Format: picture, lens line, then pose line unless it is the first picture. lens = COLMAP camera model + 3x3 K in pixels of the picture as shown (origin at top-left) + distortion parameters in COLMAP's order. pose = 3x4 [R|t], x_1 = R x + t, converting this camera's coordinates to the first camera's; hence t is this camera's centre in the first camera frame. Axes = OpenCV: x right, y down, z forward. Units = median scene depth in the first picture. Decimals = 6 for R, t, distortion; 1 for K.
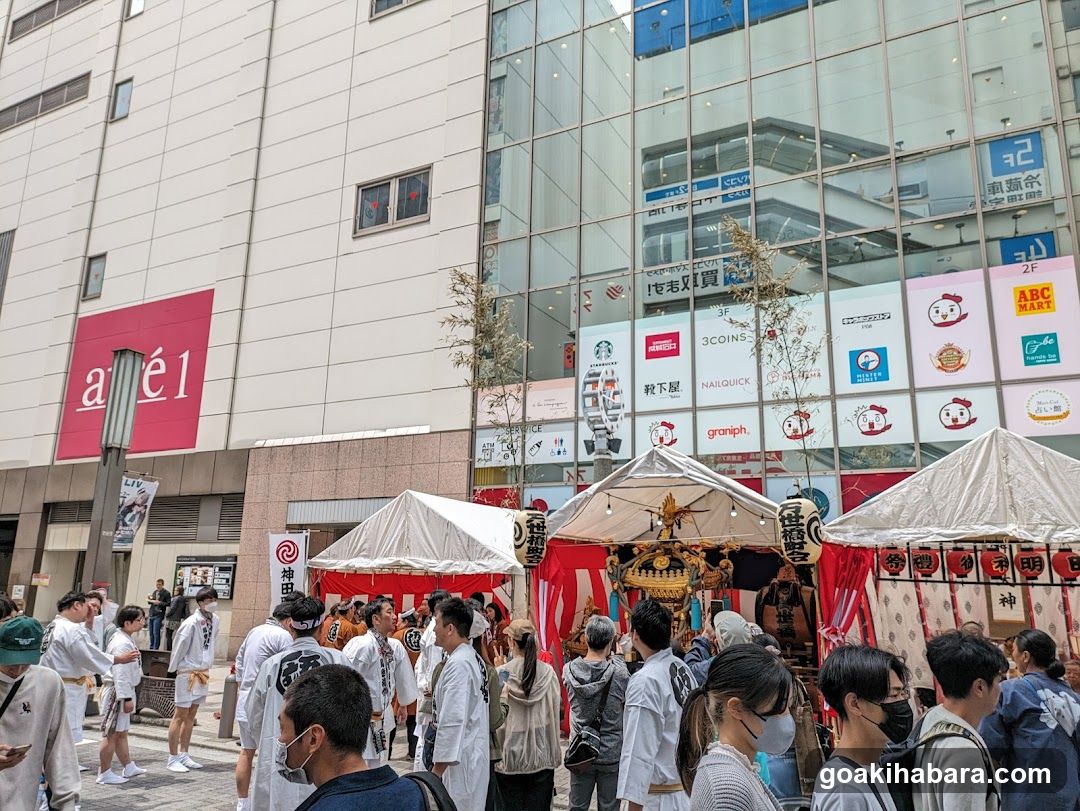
lens RADIAL K [[791.1, 0, 524.5], [0, 791.1, 404.7], [0, 0, 1]] dist [0.037824, -0.038715]
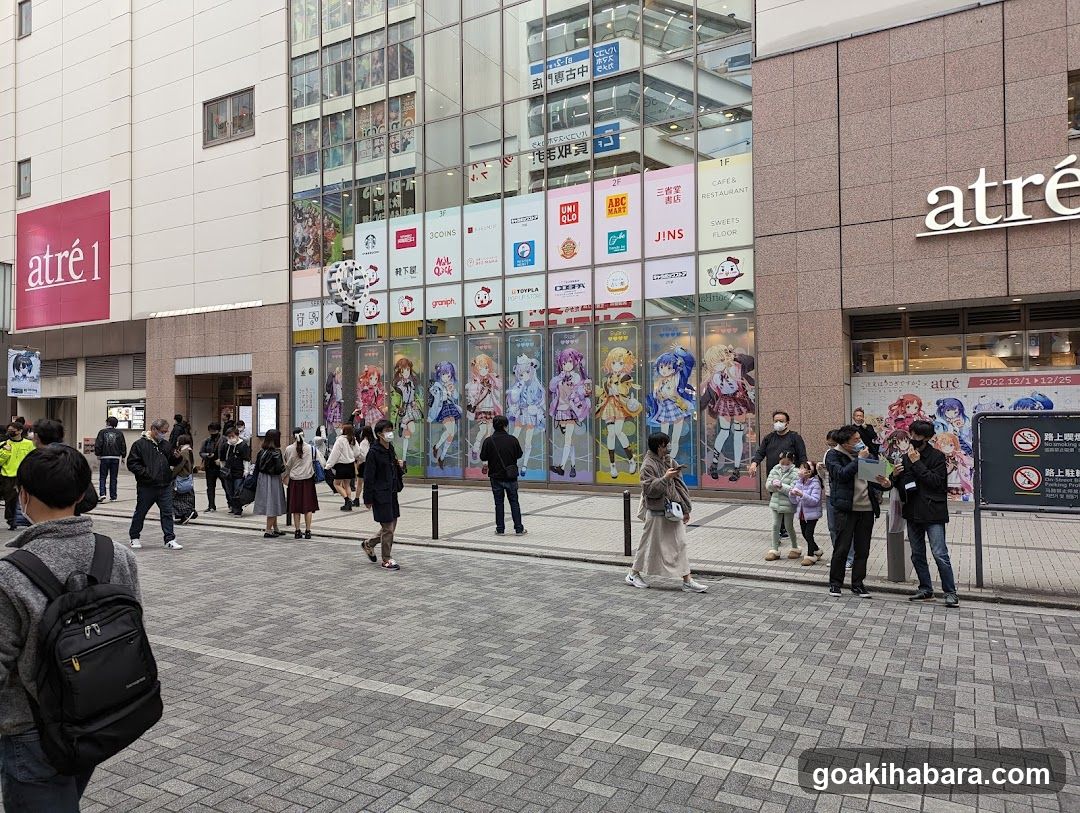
lens RADIAL K [[775.9, 0, 536.3], [0, 775.9, 411.3], [0, 0, 1]] dist [0.064851, -0.069097]
pose [[0.999081, -0.028511, -0.032007, 0.441745], [0.034494, 0.978052, 0.205487, -0.053027], [0.025446, -0.206403, 0.978136, -0.378426]]
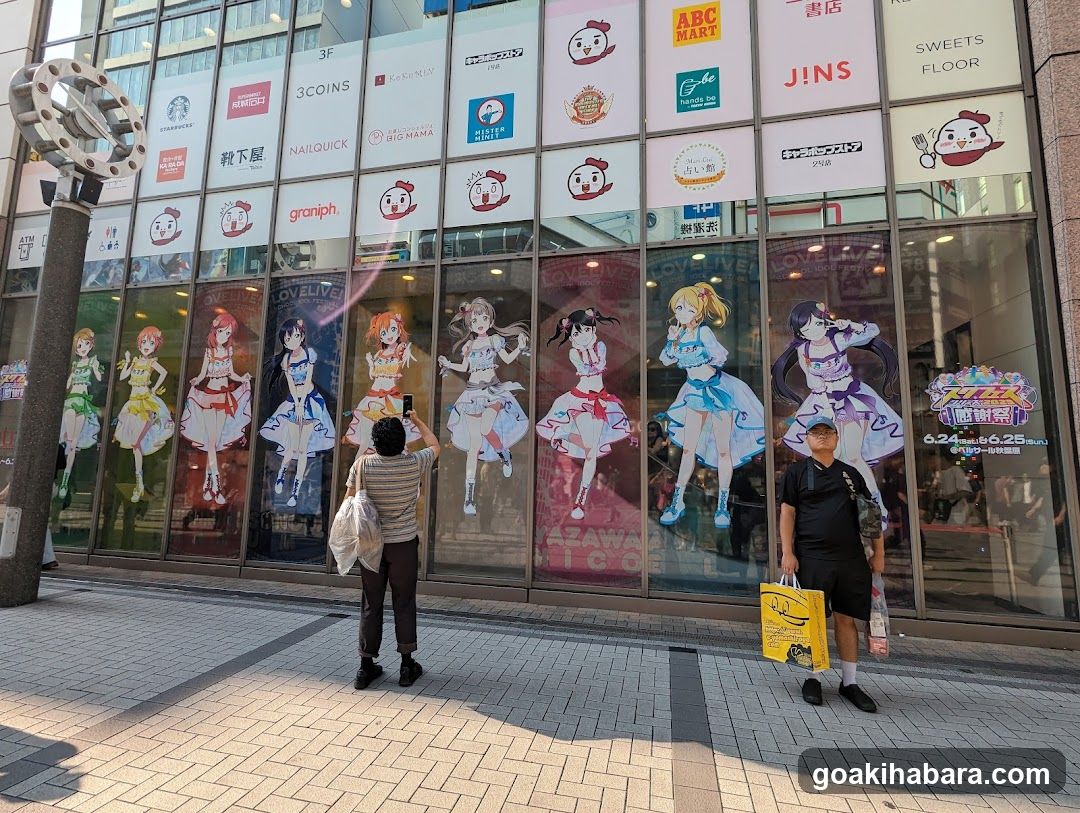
lens RADIAL K [[523.7, 0, 538.8], [0, 523.7, 402.1], [0, 0, 1]] dist [0.000419, -0.001476]
pose [[0.969100, 0.032388, 0.244534, 0.330069], [-0.055639, 0.994496, 0.088782, 0.146501], [-0.240313, -0.099645, 0.965568, 0.452404]]
